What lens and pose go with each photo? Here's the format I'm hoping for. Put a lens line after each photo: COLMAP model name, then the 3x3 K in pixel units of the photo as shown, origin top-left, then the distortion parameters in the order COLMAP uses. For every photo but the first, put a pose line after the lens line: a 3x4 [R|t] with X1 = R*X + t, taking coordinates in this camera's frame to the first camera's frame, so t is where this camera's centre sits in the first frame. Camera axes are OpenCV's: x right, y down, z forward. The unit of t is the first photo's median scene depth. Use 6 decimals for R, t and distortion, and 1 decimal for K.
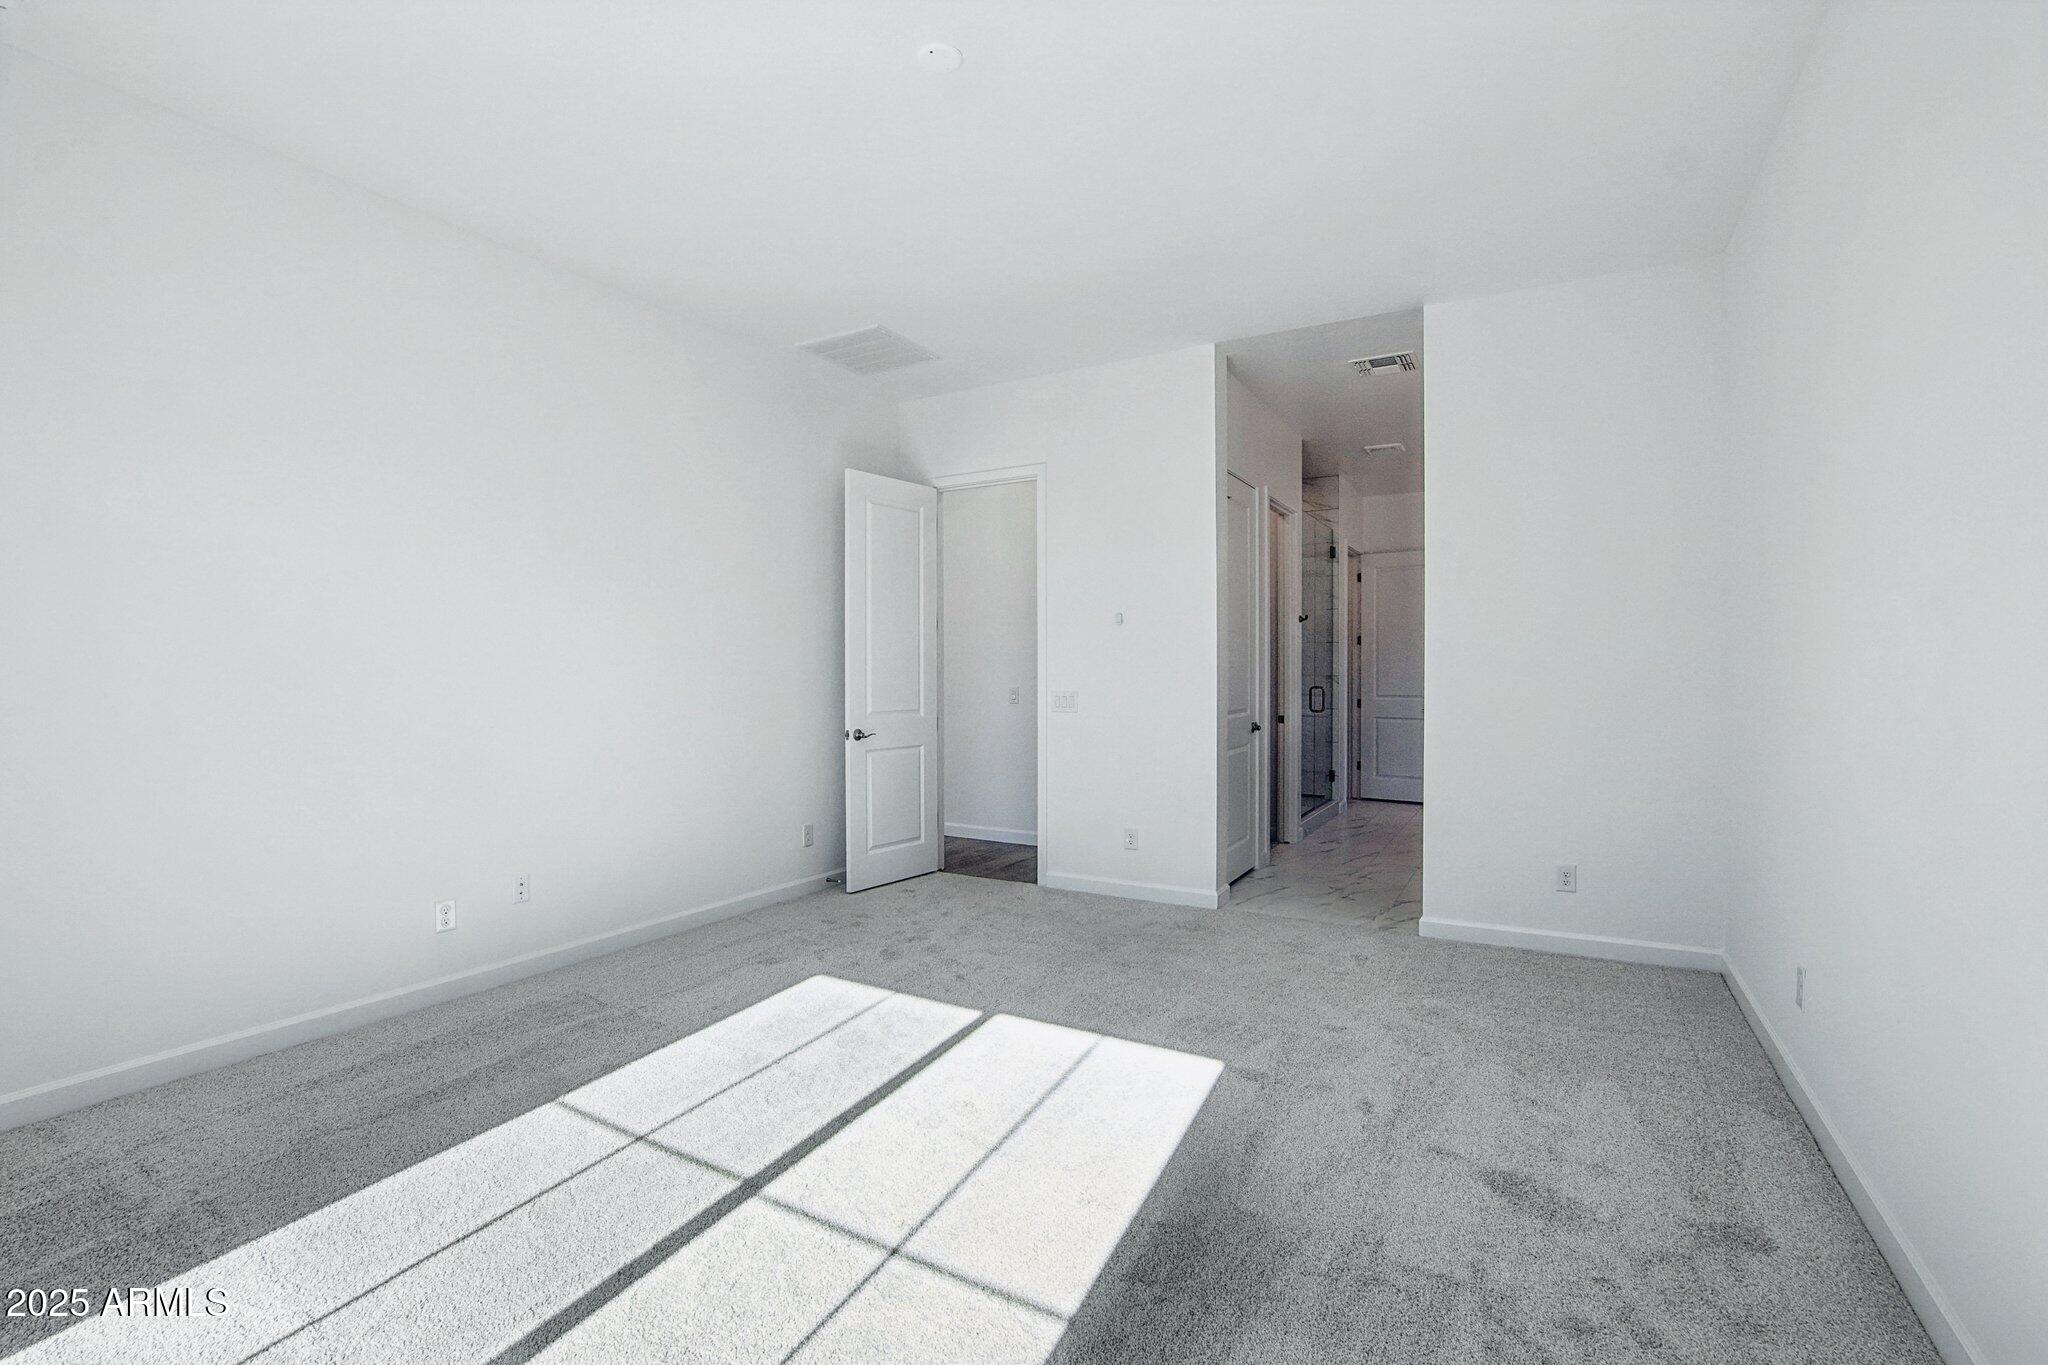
lens RADIAL K [[928.0, 0, 994.6], [0, 928.0, 680.9], [0, 0, 1]] dist [-0.042474, 0.008847]
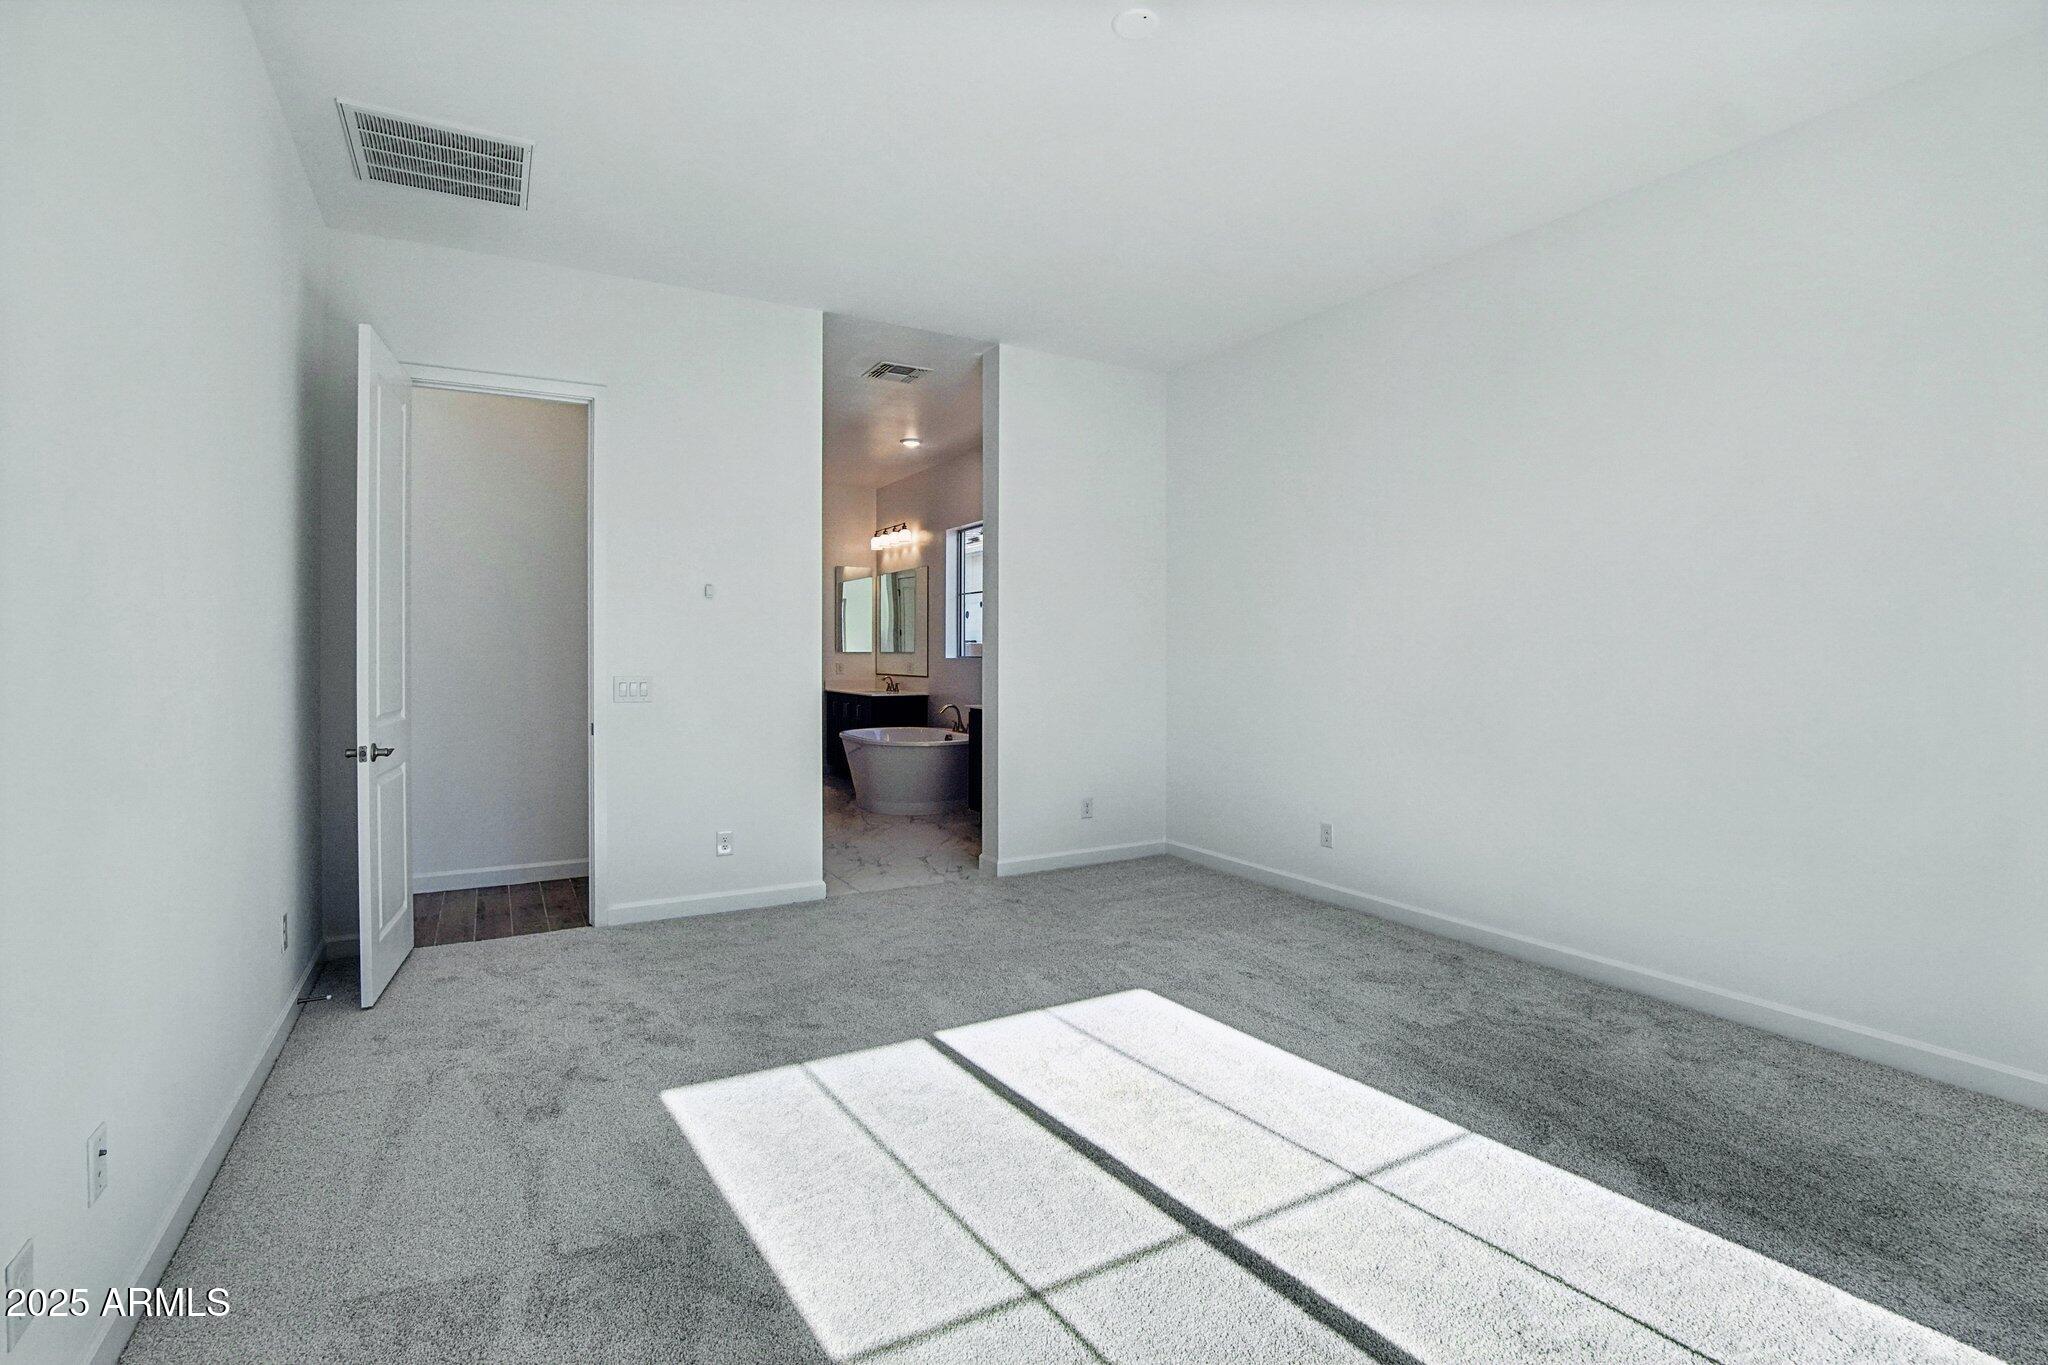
lens RADIAL K [[969.9, 0, 1024.3], [0, 969.9, 654.9], [0, 0, 1]] dist [-0.034502, 0.000746]
pose [[0.480617, -0.001096, 0.876930, -0.658508], [0.007350, 0.999969, -0.002779, -0.003855], [-0.876900, 0.007781, 0.480610, 0.397751]]
